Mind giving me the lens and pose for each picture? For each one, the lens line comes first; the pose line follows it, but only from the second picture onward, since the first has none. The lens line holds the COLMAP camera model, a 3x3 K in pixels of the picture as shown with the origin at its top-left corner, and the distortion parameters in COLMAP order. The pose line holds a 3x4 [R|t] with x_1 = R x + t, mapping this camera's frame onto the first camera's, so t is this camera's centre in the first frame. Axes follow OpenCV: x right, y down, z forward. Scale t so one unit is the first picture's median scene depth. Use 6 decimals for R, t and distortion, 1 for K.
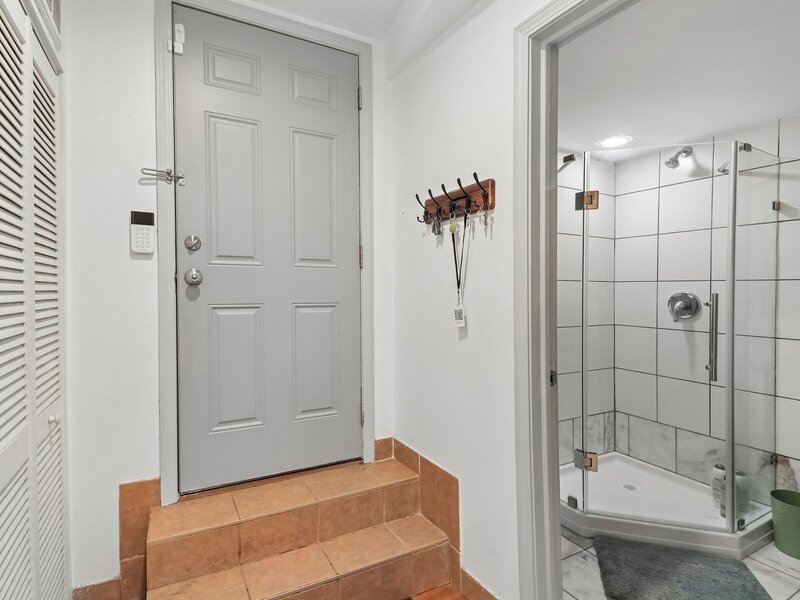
lens RADIAL K [[421.8, 0, 403.2], [0, 421.8, 292.9], [0, 0, 1]] dist [0.005794, -0.011271]
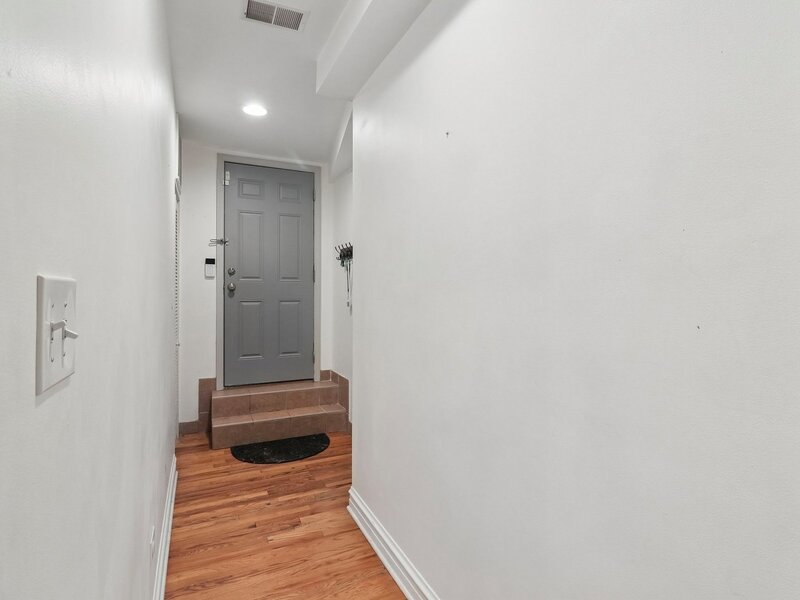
lens RADIAL K [[421.8, 0, 392.4], [0, 421.8, 273.5], [0, 0, 1]] dist [0.005794, -0.011271]
pose [[0.996441, -0.007549, -0.083956, 0.407663], [0.003654, 0.998914, -0.046454, -0.002928], [0.084215, 0.045982, 0.995386, -0.876194]]
